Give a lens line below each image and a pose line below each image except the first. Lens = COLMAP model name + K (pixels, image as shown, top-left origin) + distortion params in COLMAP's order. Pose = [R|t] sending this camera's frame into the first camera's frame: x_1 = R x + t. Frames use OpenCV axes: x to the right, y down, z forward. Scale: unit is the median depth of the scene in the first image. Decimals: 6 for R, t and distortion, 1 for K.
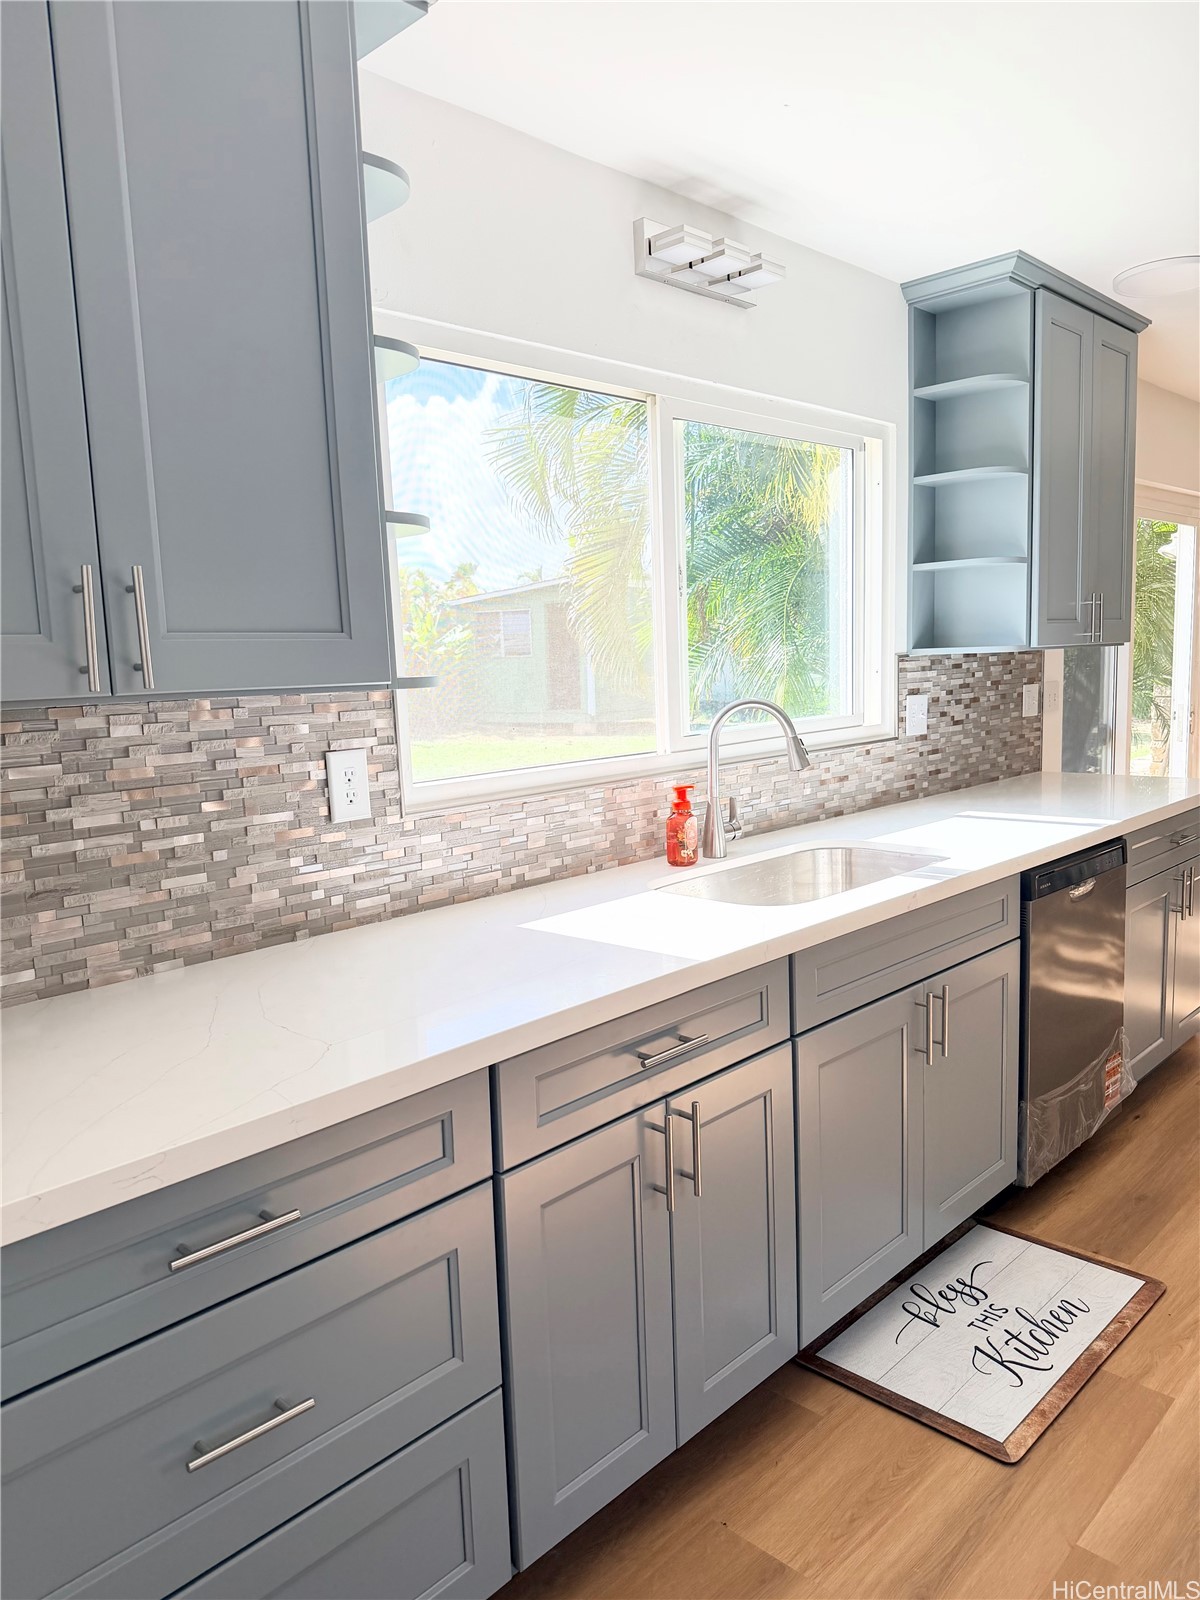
lens RADIAL K [[1127.6, 0, 601.7], [0, 1127.6, 803.0], [0, 0, 1]] dist [0.050541, -0.041709]
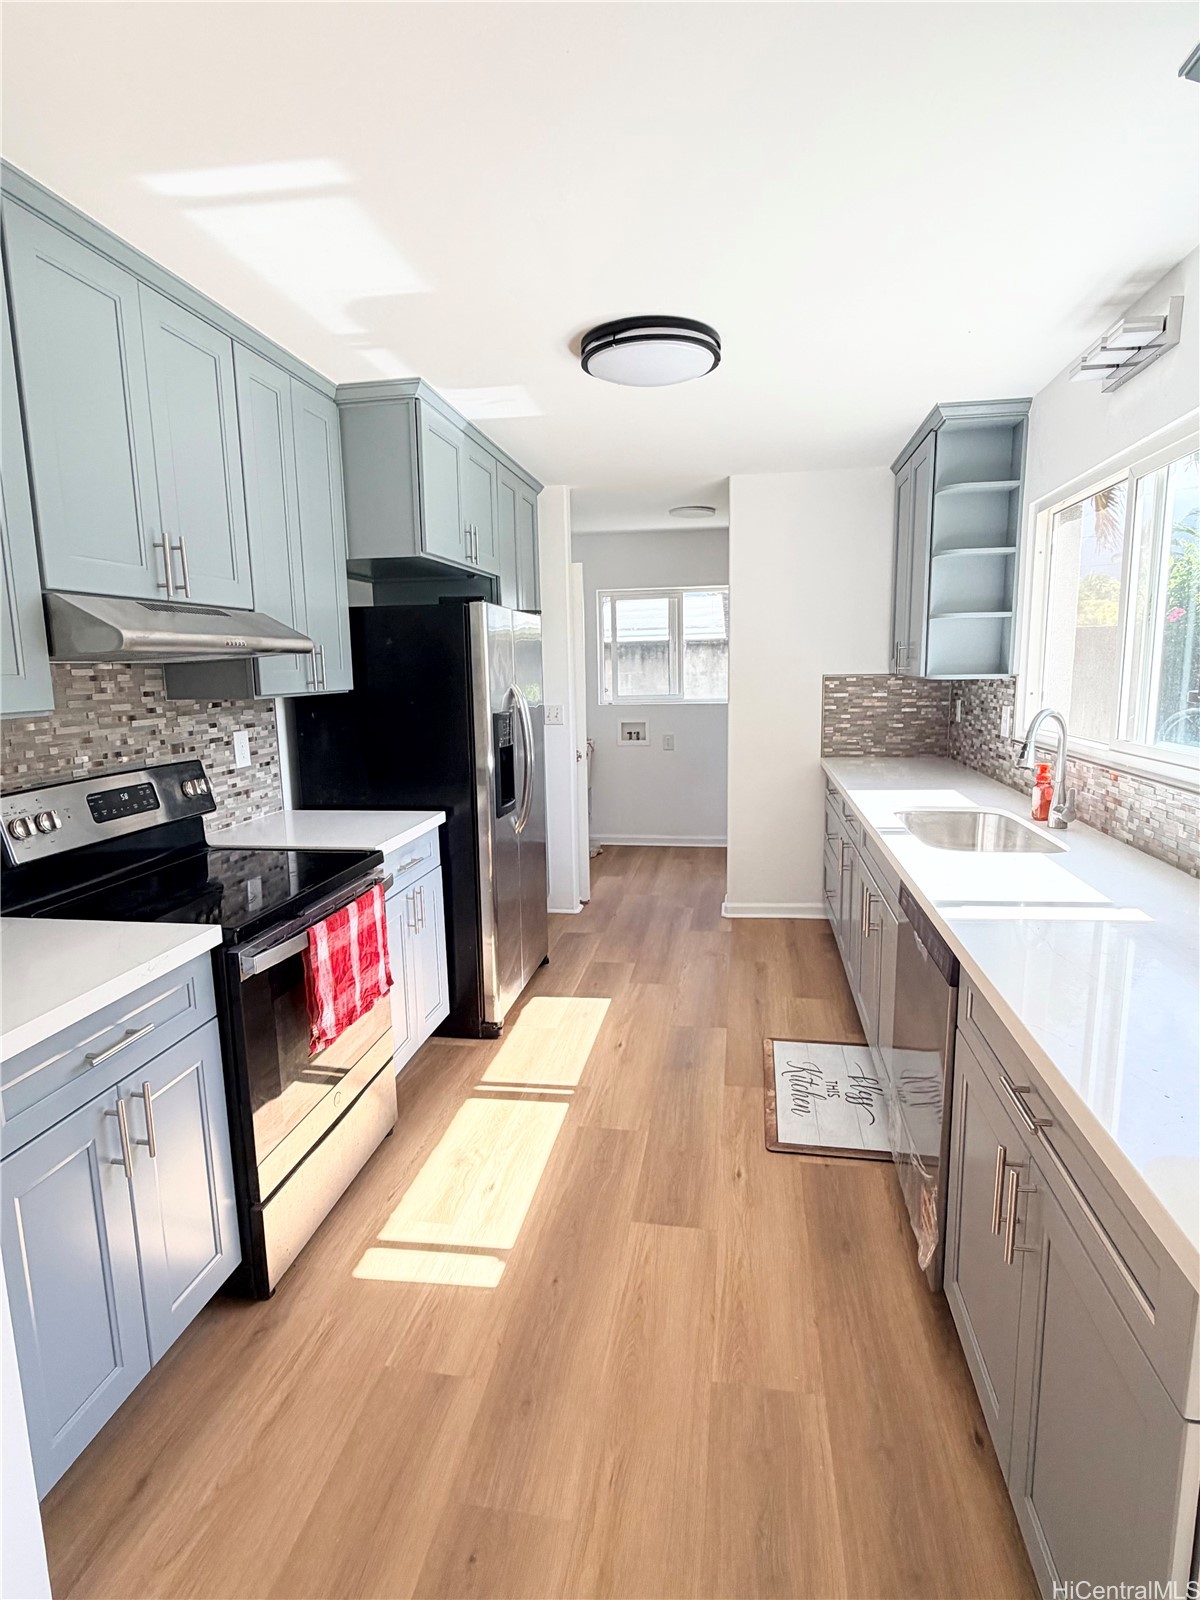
lens RADIAL K [[848.3, 0, 605.3], [0, 848.3, 801.2], [0, 0, 1]] dist [-0.000417, -0.000655]
pose [[-0.821968, 0.128978, -0.554737, 1.303540], [-0.040525, 0.958306, 0.282855, -0.285978], [0.568090, 0.254979, -0.782470, 1.769319]]
